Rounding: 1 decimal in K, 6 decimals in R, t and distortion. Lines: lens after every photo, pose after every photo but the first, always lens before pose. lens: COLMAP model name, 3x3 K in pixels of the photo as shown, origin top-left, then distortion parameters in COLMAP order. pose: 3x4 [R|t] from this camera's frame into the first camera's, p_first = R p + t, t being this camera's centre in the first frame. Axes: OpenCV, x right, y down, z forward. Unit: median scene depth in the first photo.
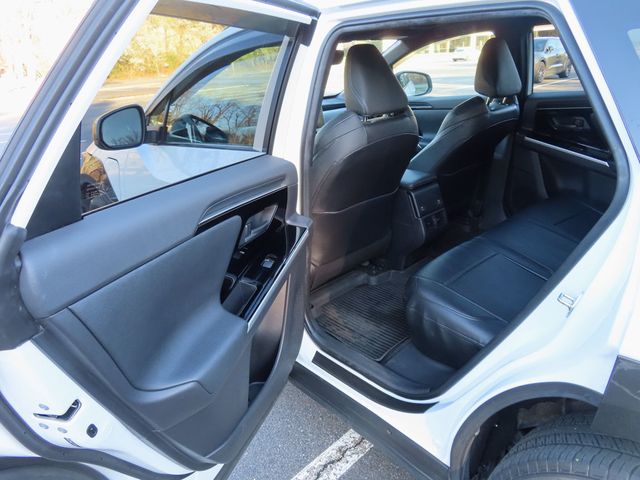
lens RADIAL K [[459.3, 0, 320.8], [0, 459.3, 241.1], [0, 0, 1]] dist [-0.000878, 0.001430]
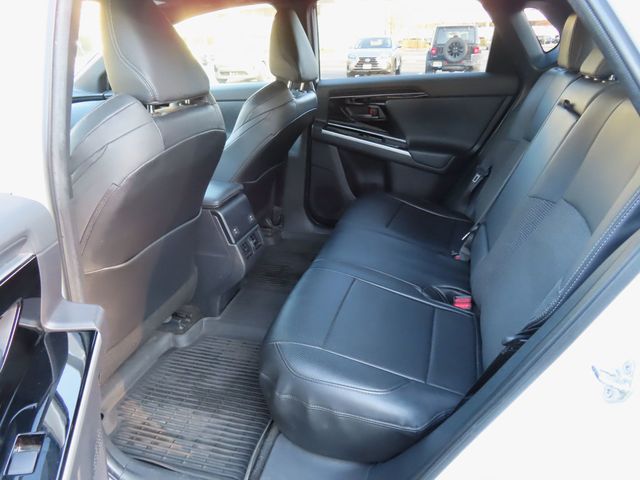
lens RADIAL K [[459.3, 0, 320.4], [0, 459.3, 238.8], [0, 0, 1]] dist [-0.000878, 0.001430]
pose [[0.850385, -0.163382, 0.500151, -0.036079], [0.165556, 0.985373, 0.040400, -0.066273], [-0.499436, 0.048447, 0.864995, 0.291812]]
